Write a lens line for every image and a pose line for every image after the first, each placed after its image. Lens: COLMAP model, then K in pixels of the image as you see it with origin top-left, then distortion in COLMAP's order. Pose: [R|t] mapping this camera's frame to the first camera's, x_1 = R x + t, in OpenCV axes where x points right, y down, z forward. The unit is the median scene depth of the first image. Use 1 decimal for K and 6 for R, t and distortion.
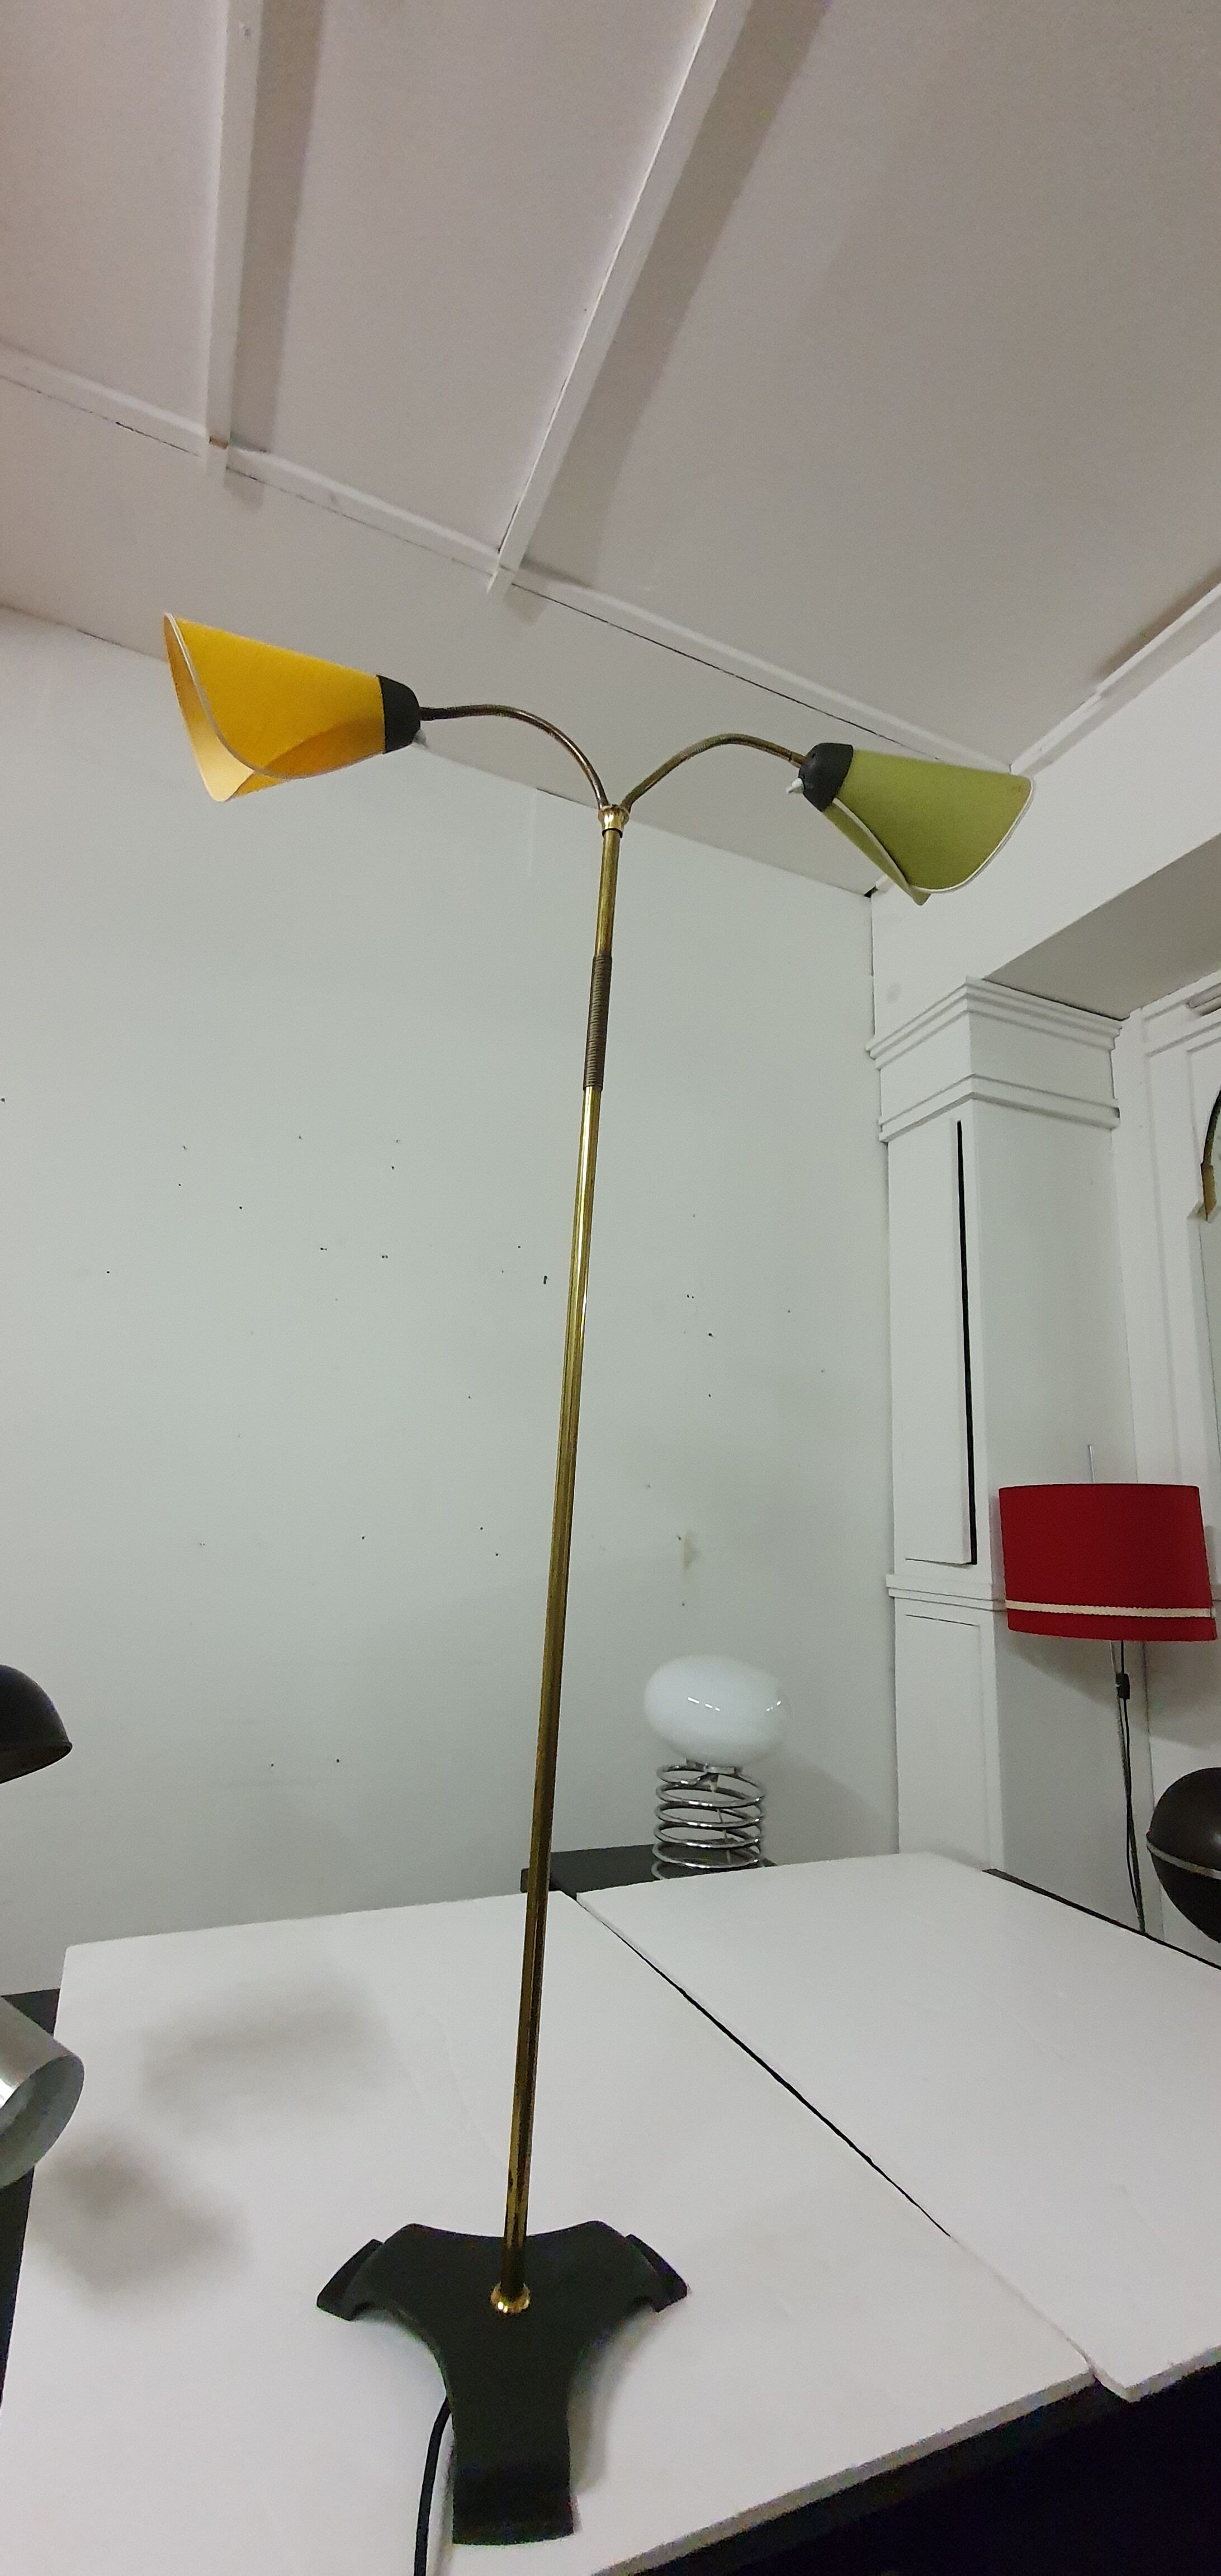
lens RADIAL K [[1042.2, 0, 598.9], [0, 1042.2, 1311.8], [0, 0, 1]] dist [-0.000984, -0.000137]
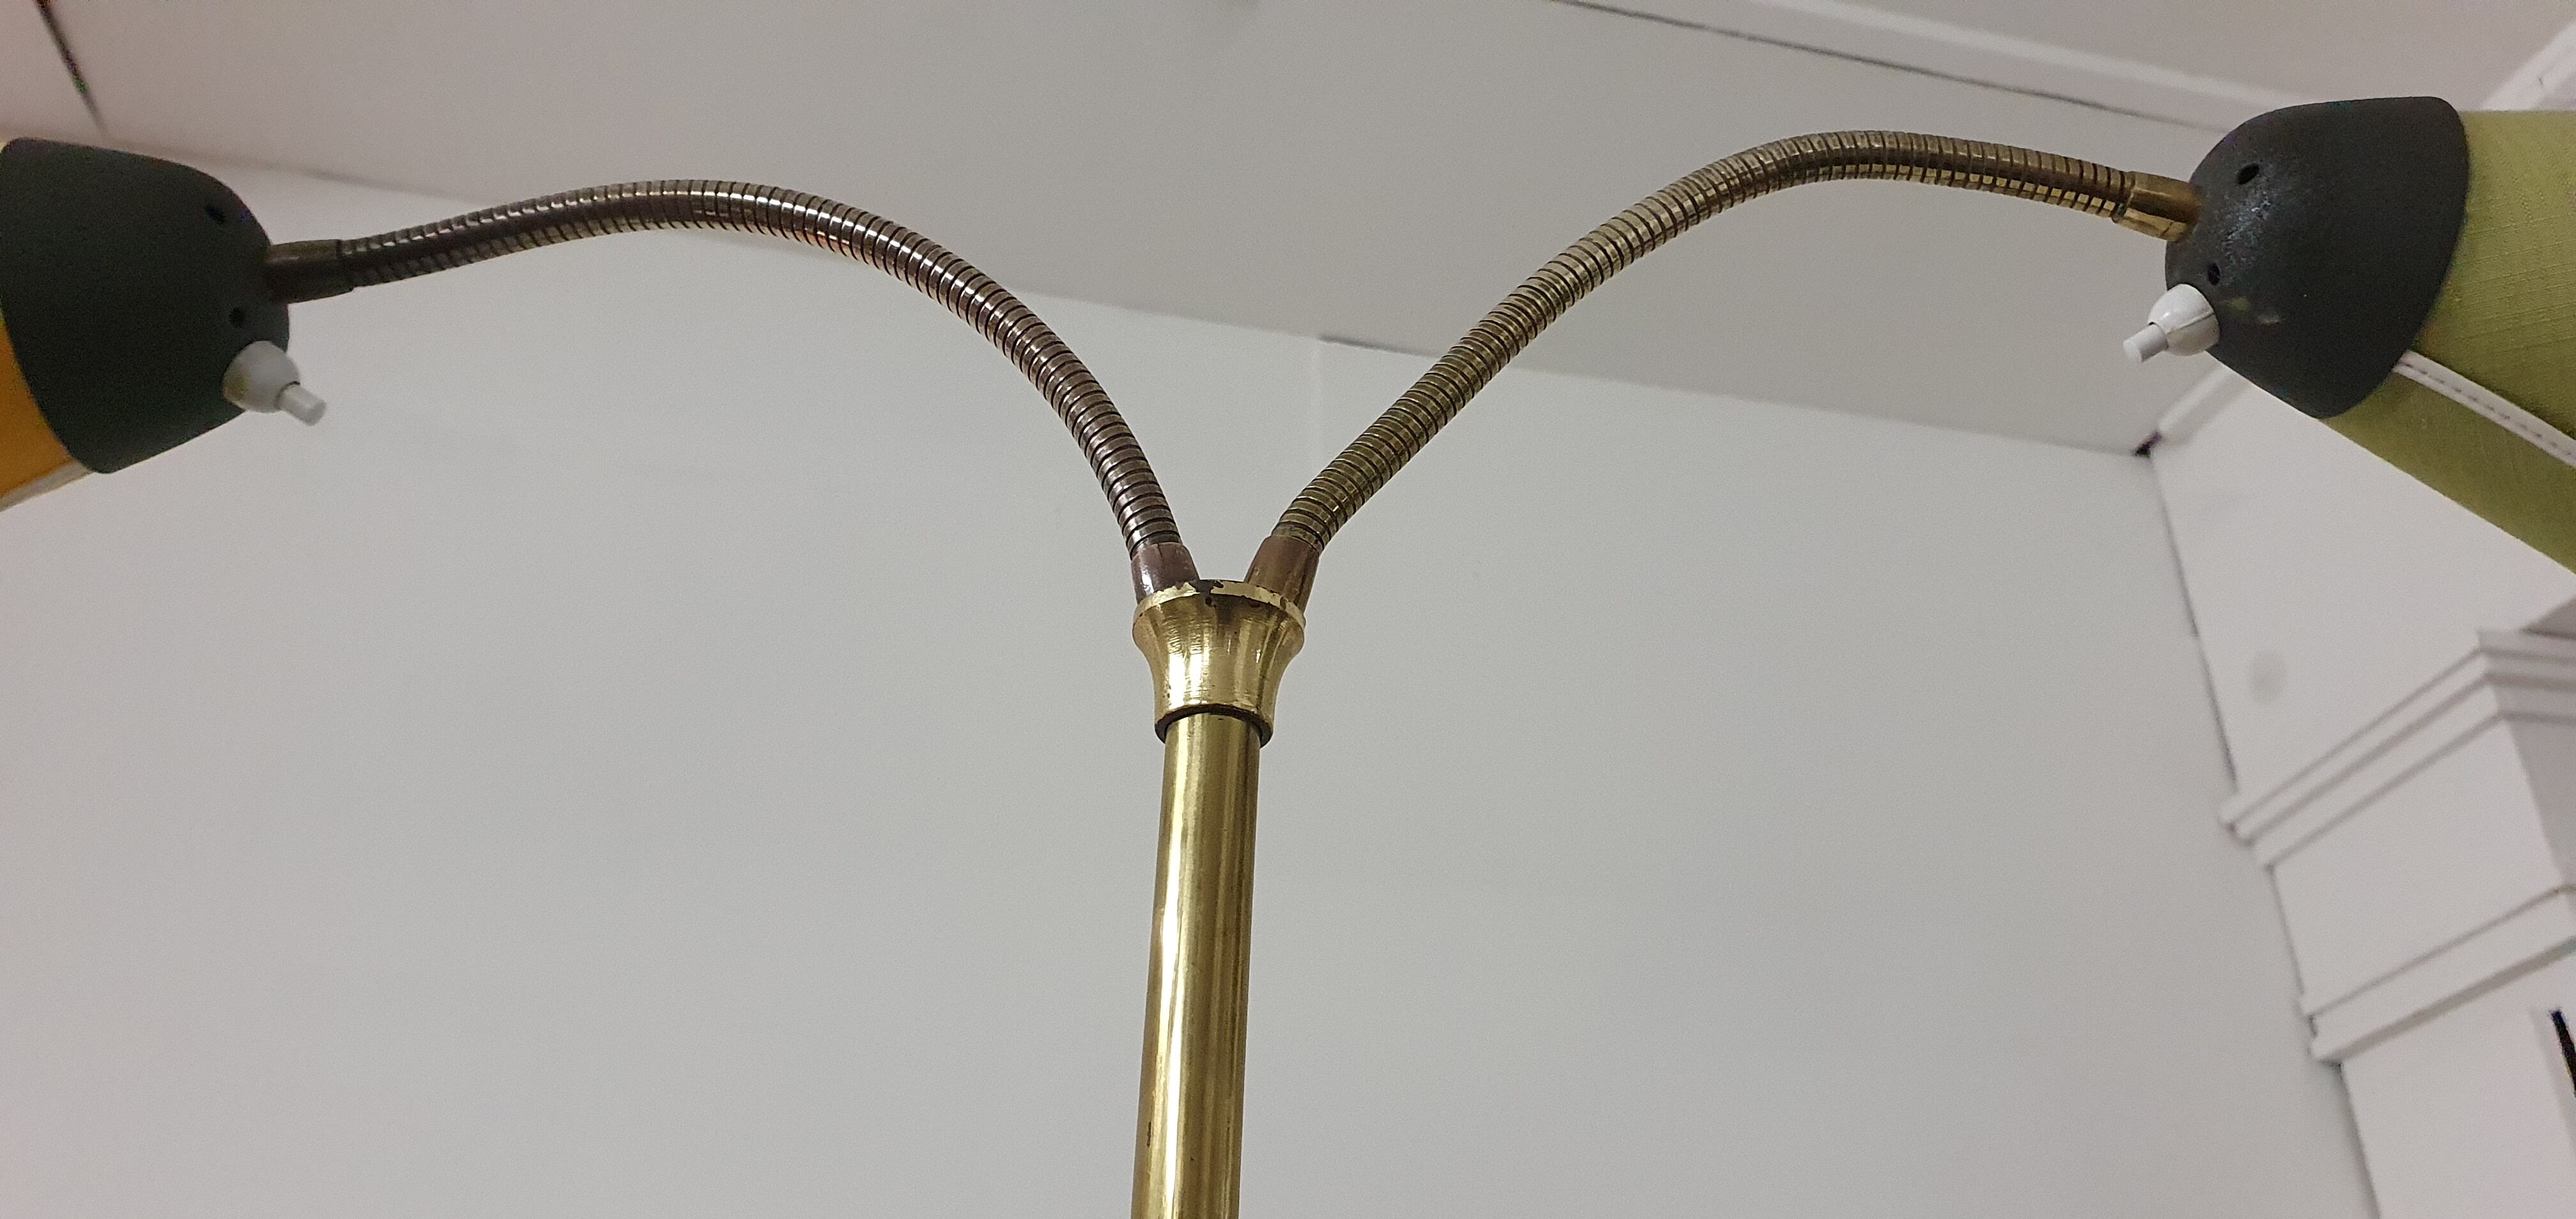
lens RADIAL K [[2050.6, 0, 1308.3], [0, 2050.6, 612.0], [0, 0, 1]] dist [-0.003604, 0.005439]
pose [[0.985108, -0.122275, -0.120873, 0.030954], [0.078878, 0.946075, -0.314197, -0.156789], [0.152773, 0.299983, 0.941632, 0.285565]]
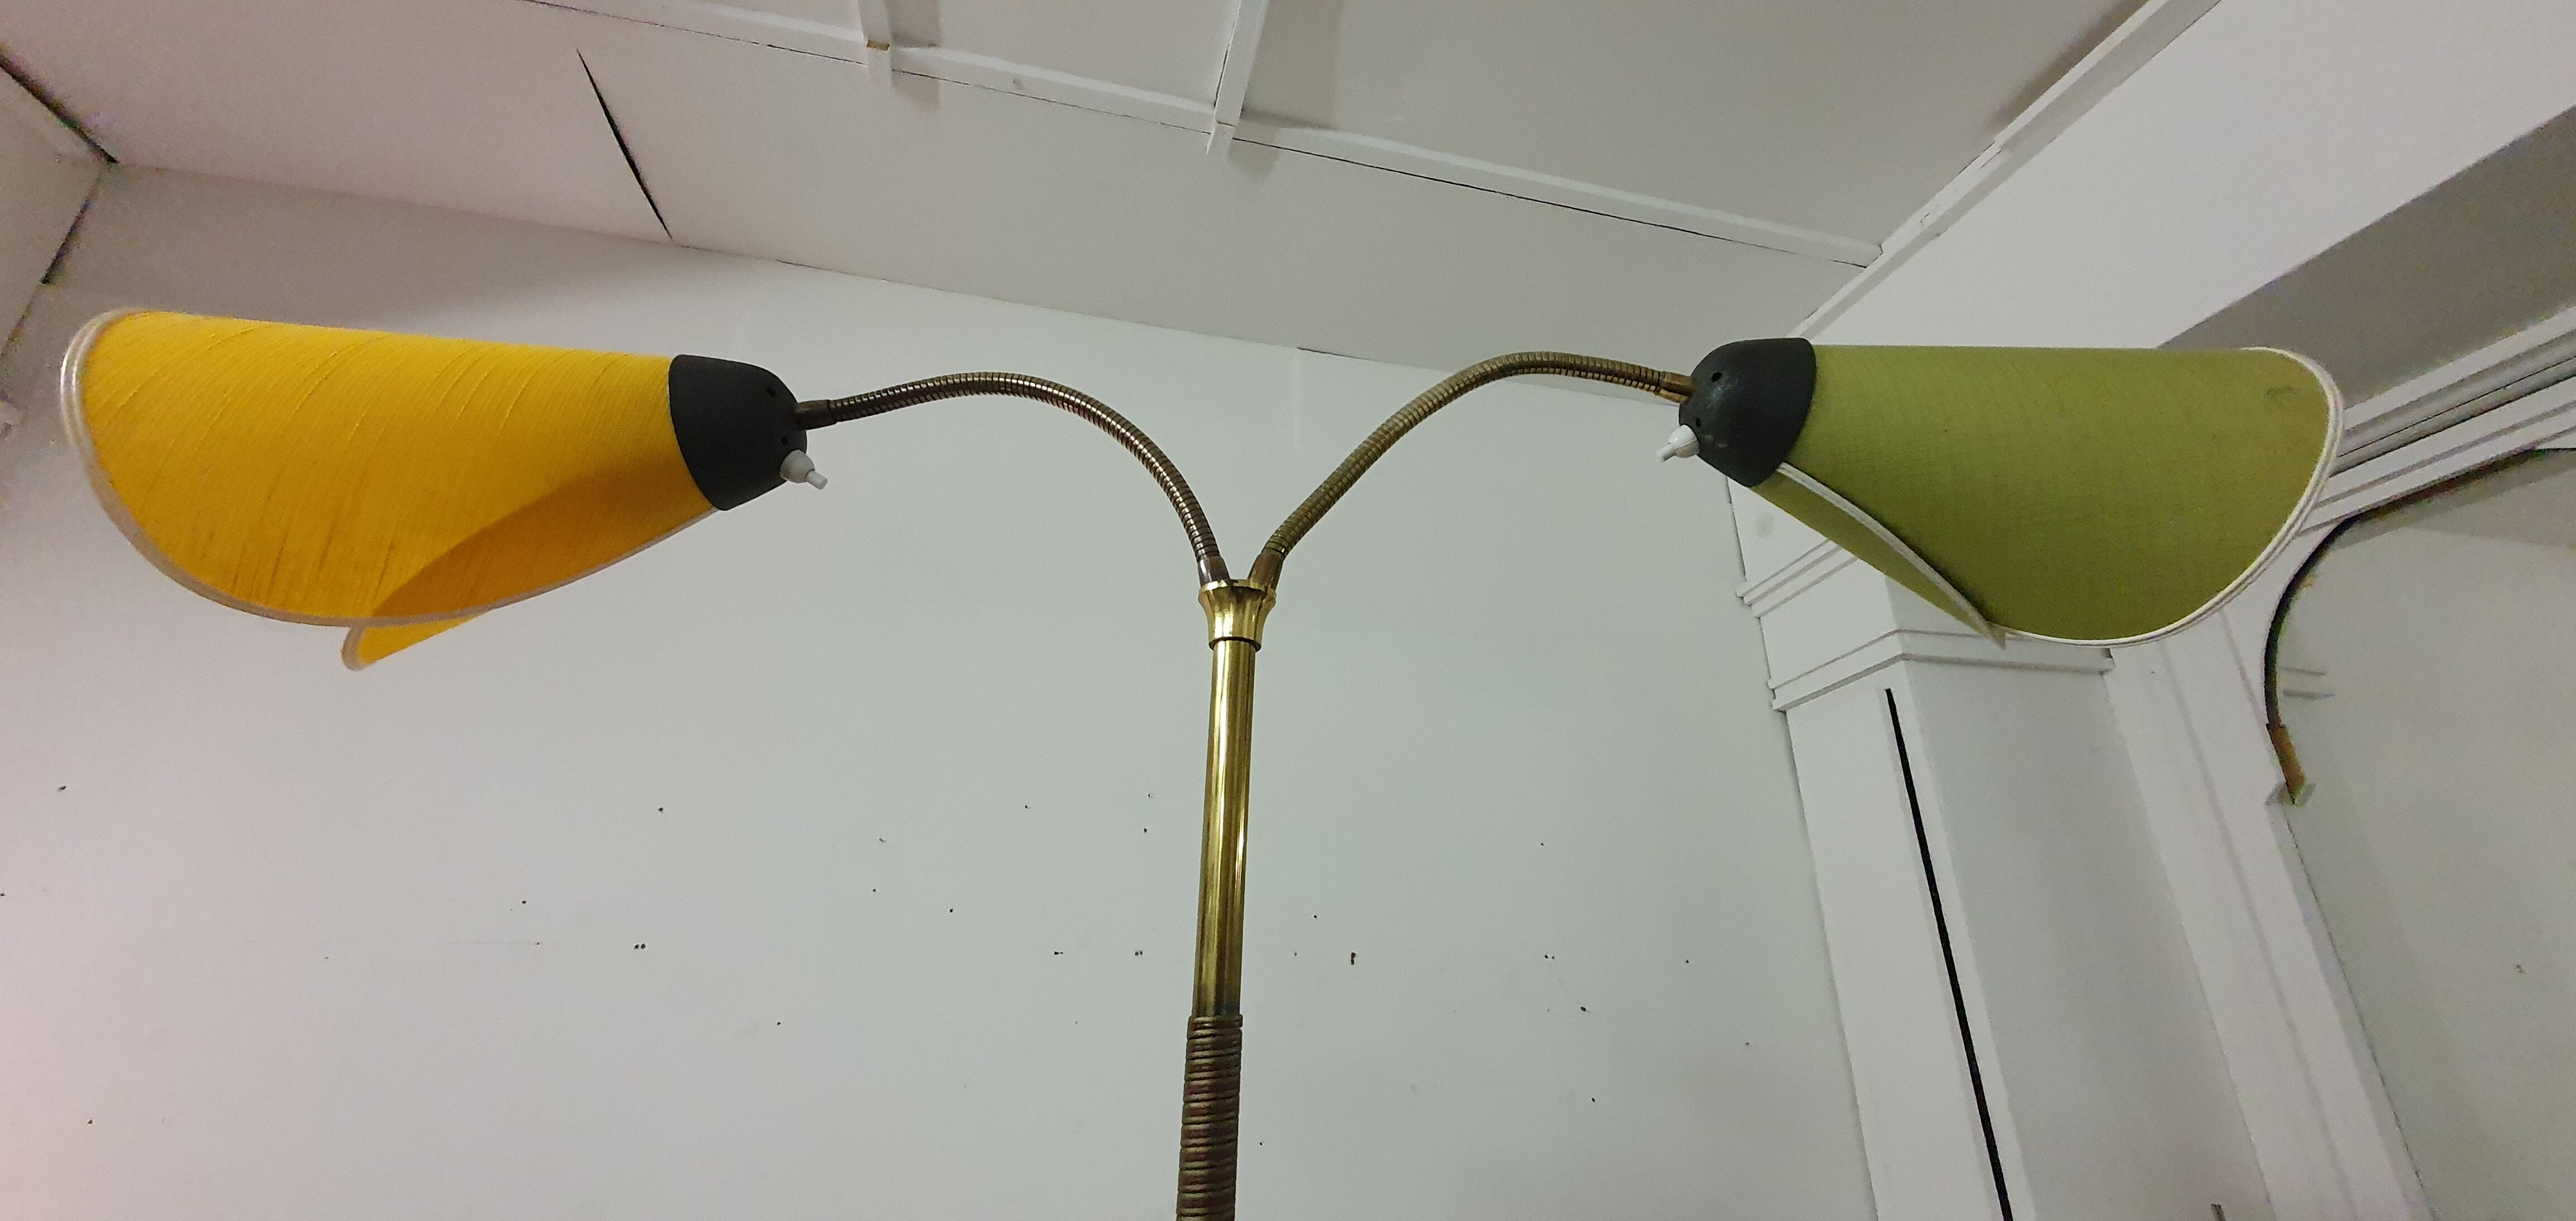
lens RADIAL K [[1026.4, 0, 1300.8], [0, 1026.4, 616.4], [0, 0, 1]] dist [-0.002747, -0.000301]
pose [[0.986439, -0.099942, -0.130193, 0.038074], [0.075936, 0.981130, -0.177811, -0.169579], [0.145507, 0.165513, 0.975414, 0.264128]]
